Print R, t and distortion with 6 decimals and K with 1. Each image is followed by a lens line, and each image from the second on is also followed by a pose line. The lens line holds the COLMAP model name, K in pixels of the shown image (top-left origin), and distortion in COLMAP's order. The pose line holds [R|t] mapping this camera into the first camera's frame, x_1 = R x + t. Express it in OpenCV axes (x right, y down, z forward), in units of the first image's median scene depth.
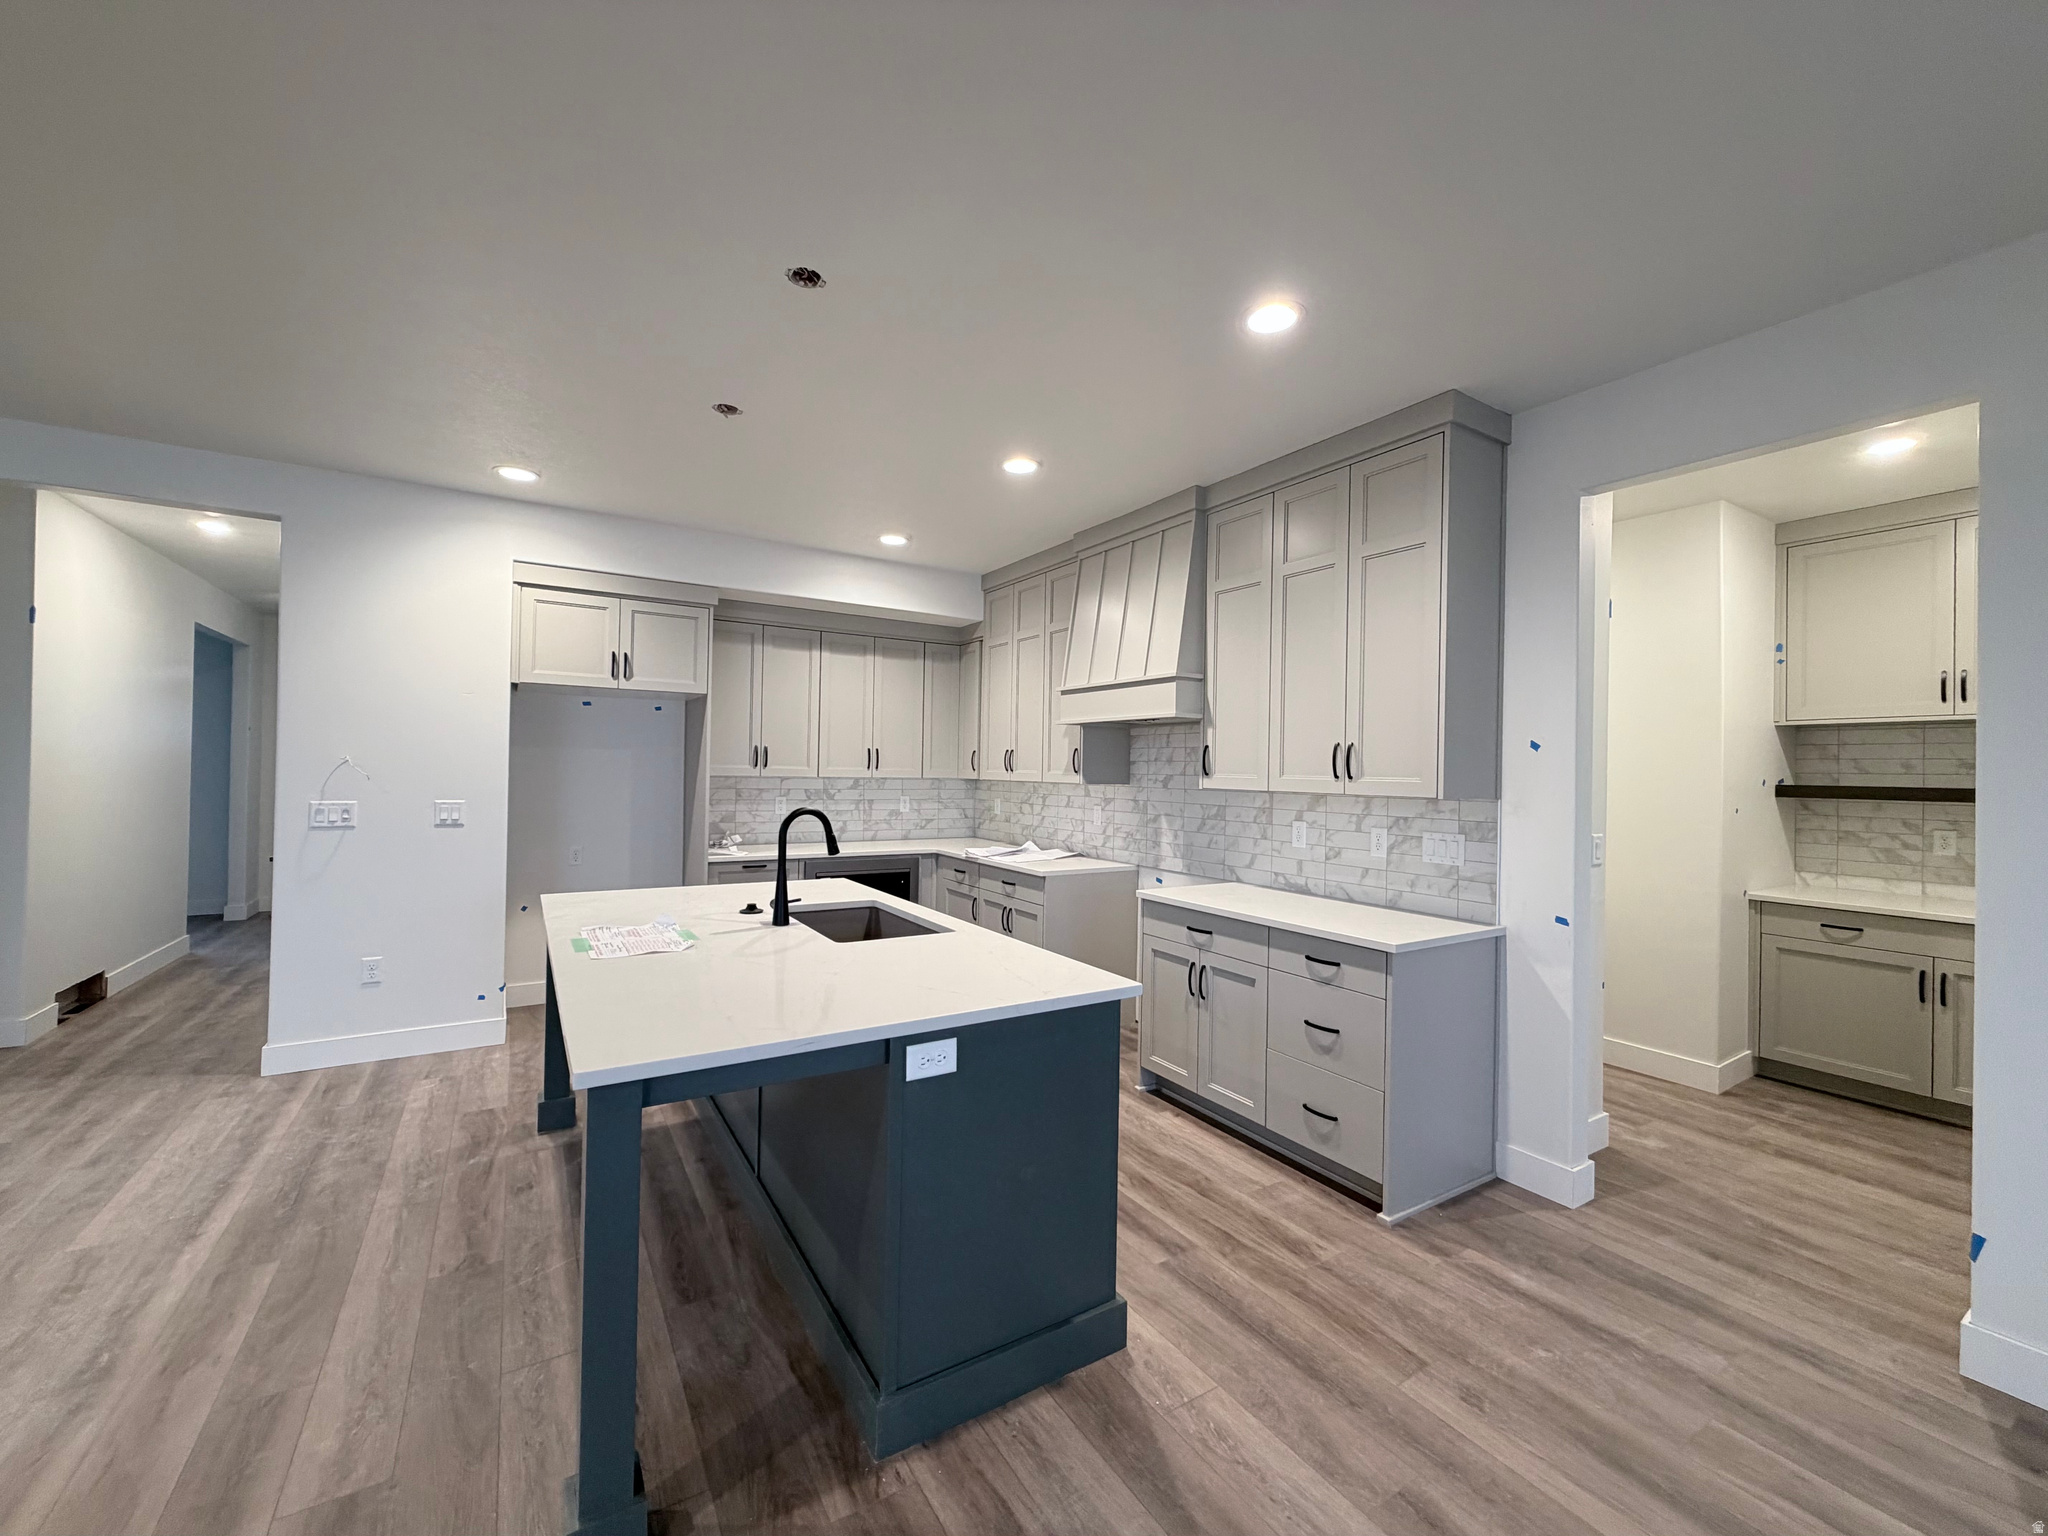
lens RADIAL K [[806.4, 0, 1017.3], [0, 806.4, 769.3], [0, 0, 1]] dist [-0.000080, -0.000354]
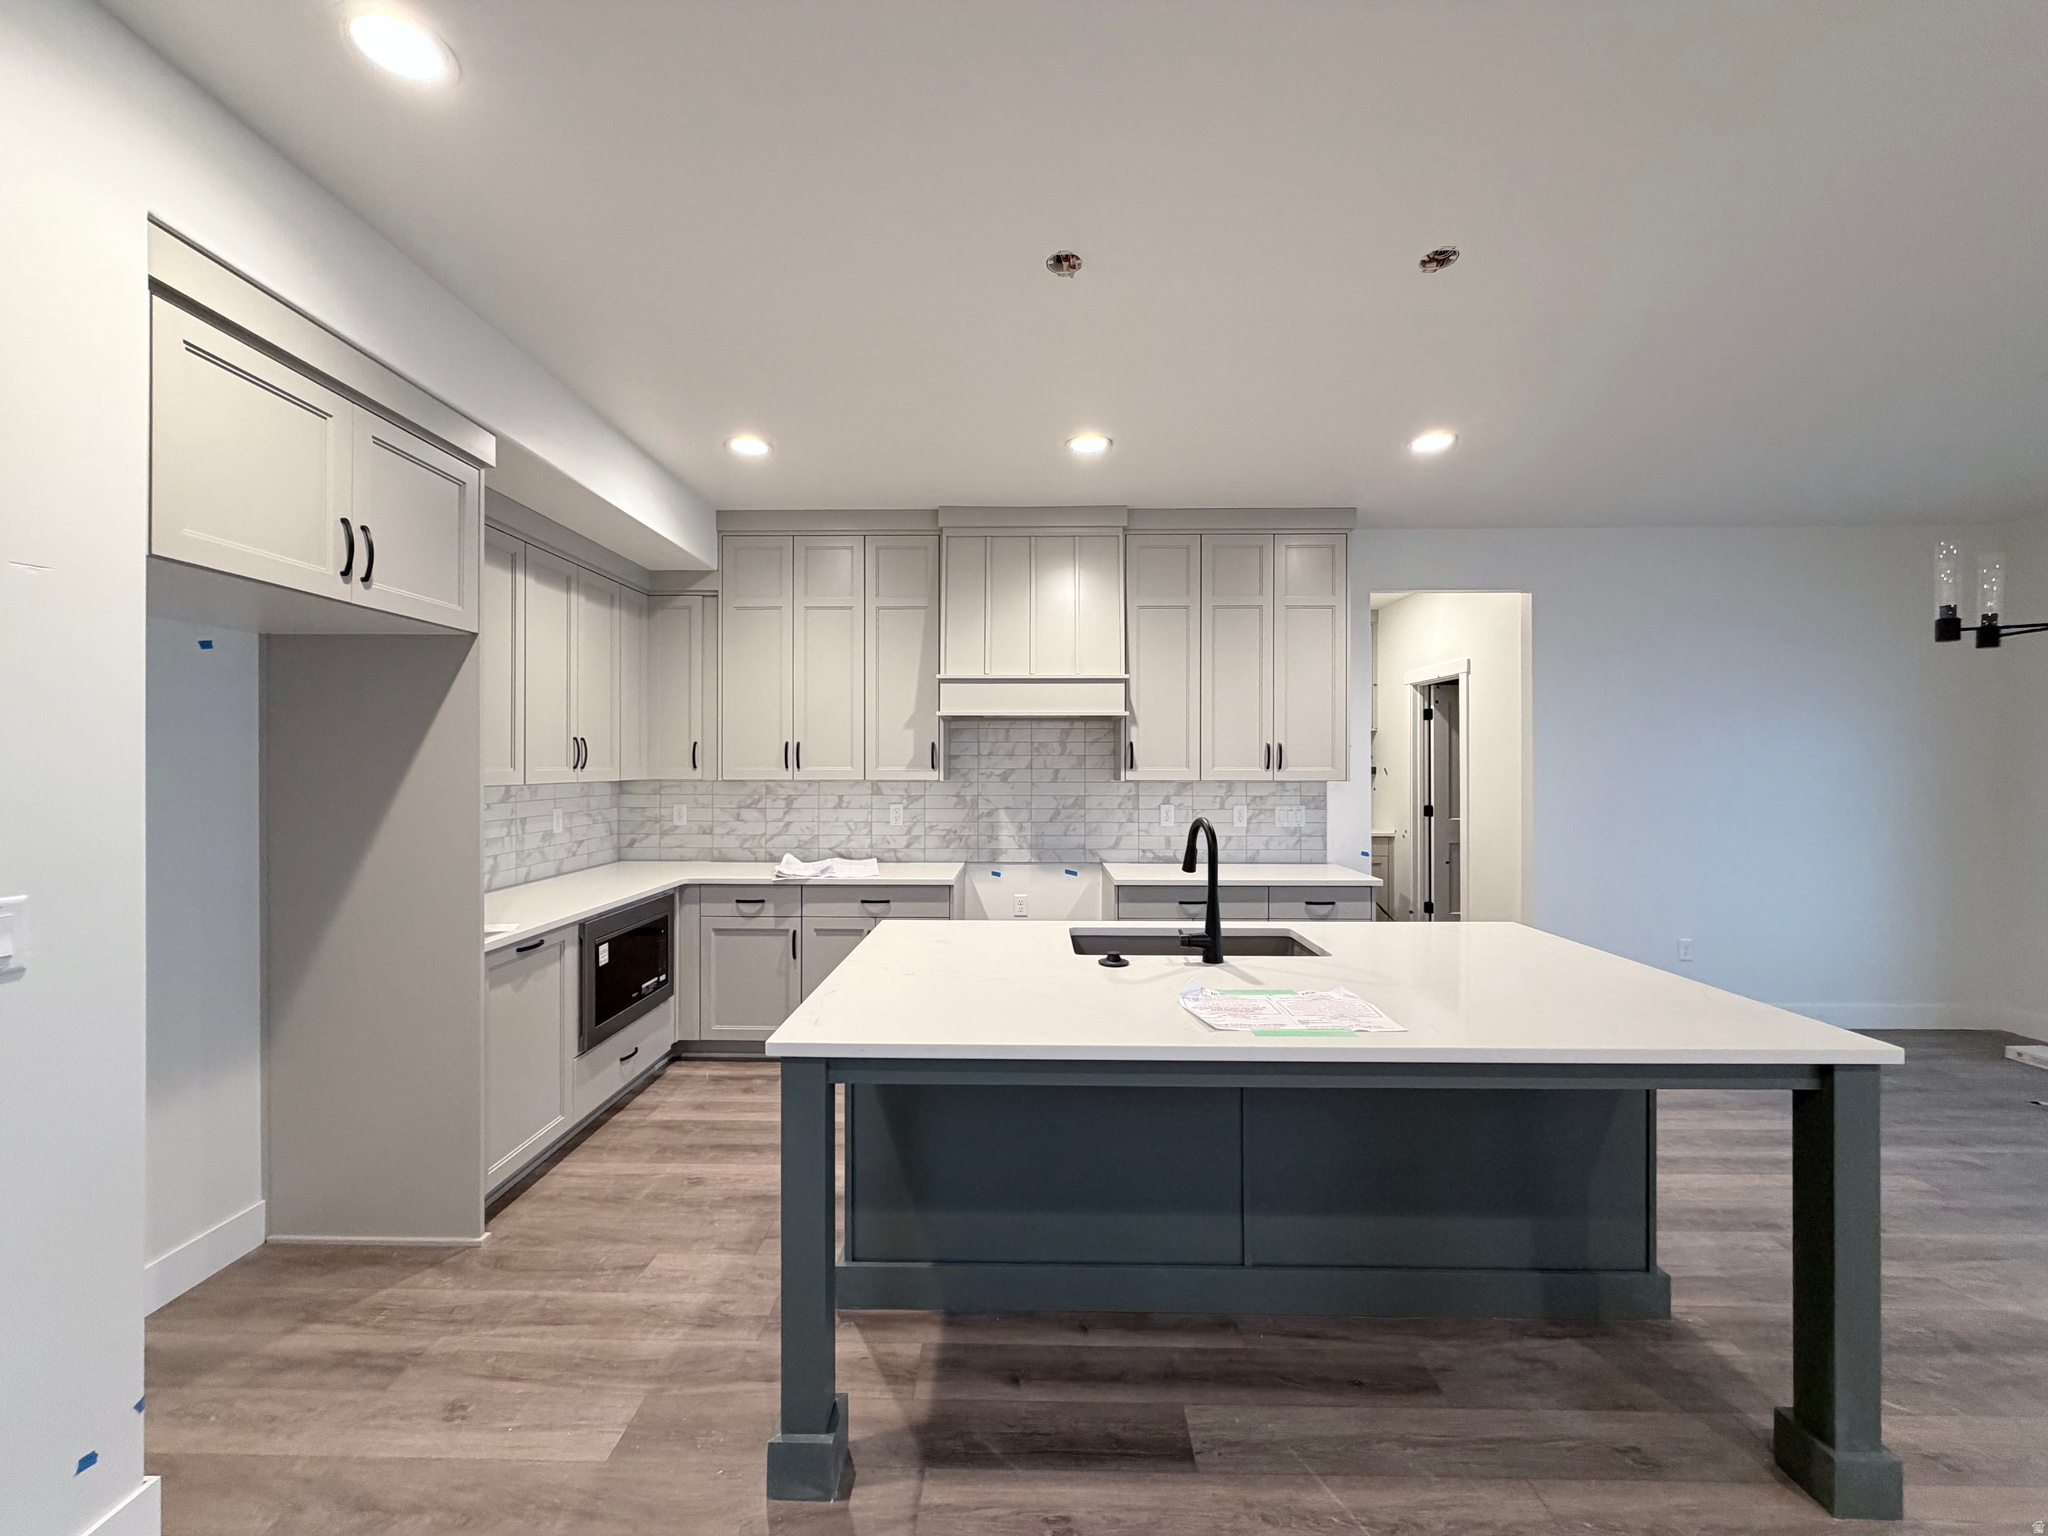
lens RADIAL K [[806.4, 0, 1020.0], [0, 806.4, 768.8], [0, 0, 1]] dist [-0.000080, -0.000354]
pose [[0.545721, -0.022242, 0.837672, -0.699669], [0.008593, 0.999744, 0.020947, -0.015149], [-0.837923, -0.004233, 0.545772, 0.462338]]
